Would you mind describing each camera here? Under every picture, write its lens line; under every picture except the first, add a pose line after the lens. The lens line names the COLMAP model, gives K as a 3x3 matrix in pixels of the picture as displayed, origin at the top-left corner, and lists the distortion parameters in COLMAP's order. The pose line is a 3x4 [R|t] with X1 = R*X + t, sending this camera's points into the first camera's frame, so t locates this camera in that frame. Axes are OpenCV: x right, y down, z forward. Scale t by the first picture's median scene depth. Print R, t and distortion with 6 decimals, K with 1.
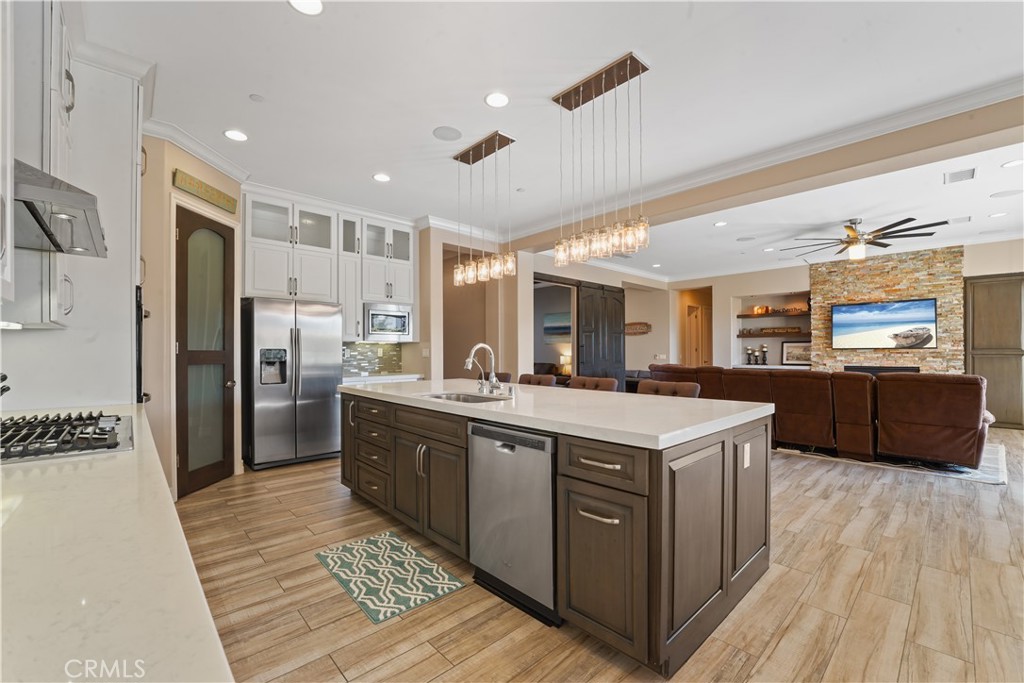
lens RADIAL K [[427.0, 0, 514.2], [0, 427.0, 347.5], [0, 0, 1]] dist [-0.020168, -0.000303]
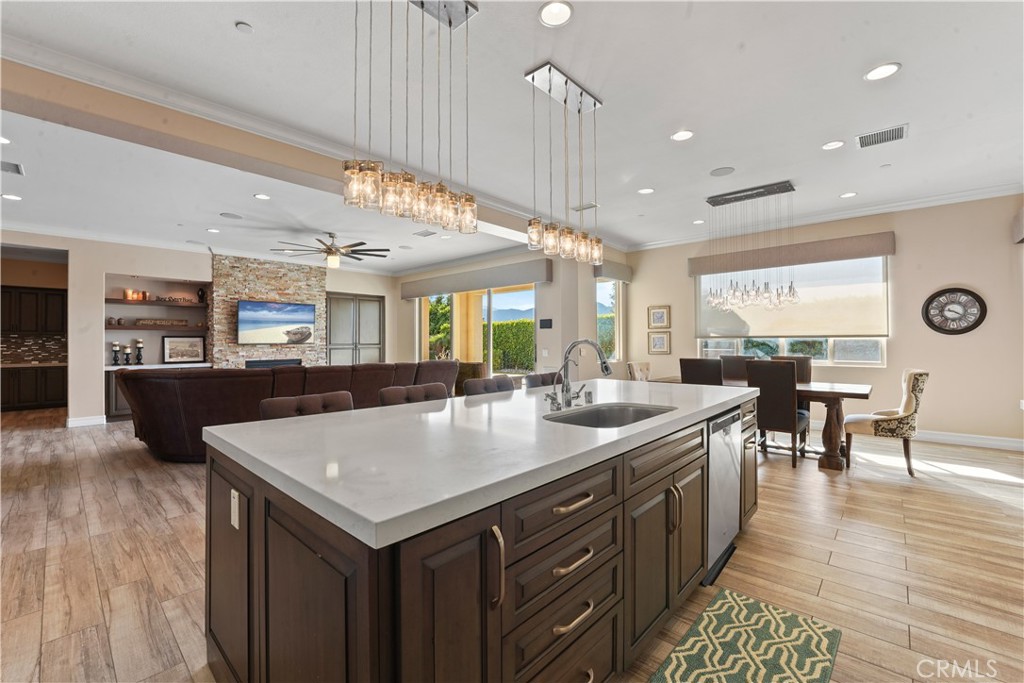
lens RADIAL K [[427.0, 0, 507.6], [0, 427.0, 339.9], [0, 0, 1]] dist [-0.020168, -0.000303]
pose [[-0.077994, 0.005828, 0.996937, -0.286410], [-0.002182, 0.999980, -0.006016, -0.002499], [-0.996951, -0.002645, -0.077980, 0.428539]]
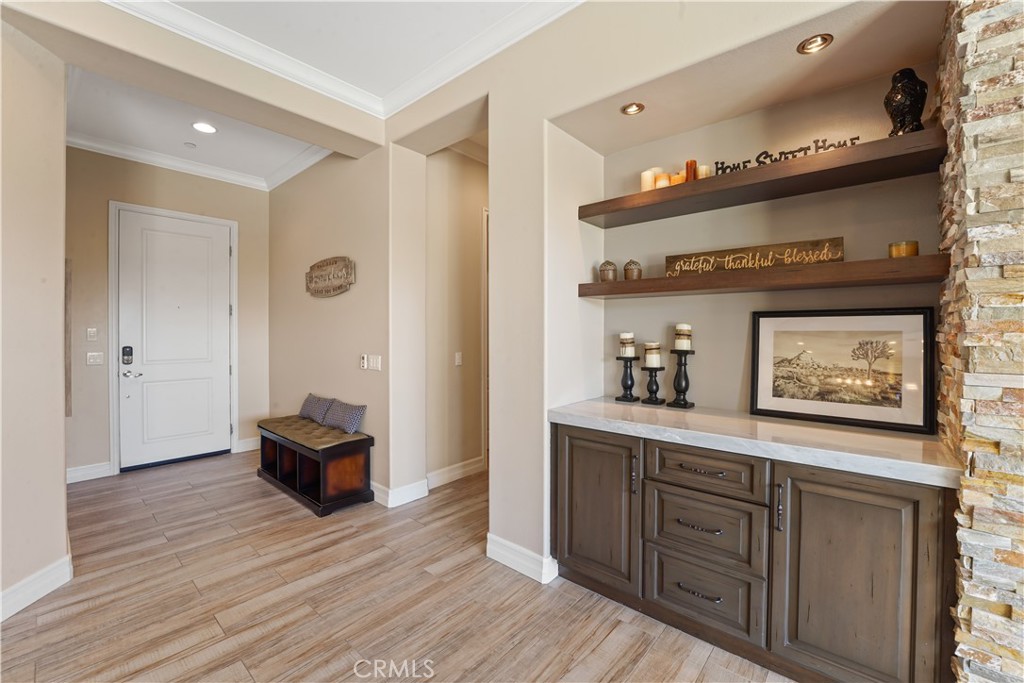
lens RADIAL K [[427.0, 0, 507.5], [0, 427.0, 334.0], [0, 0, 1]] dist [-0.020168, -0.000303]
pose [[0.995507, 0.004943, 0.094555, 0.536861], [-0.006239, 0.999891, 0.013409, -0.004299], [-0.094478, -0.013939, 0.995429, 0.880541]]
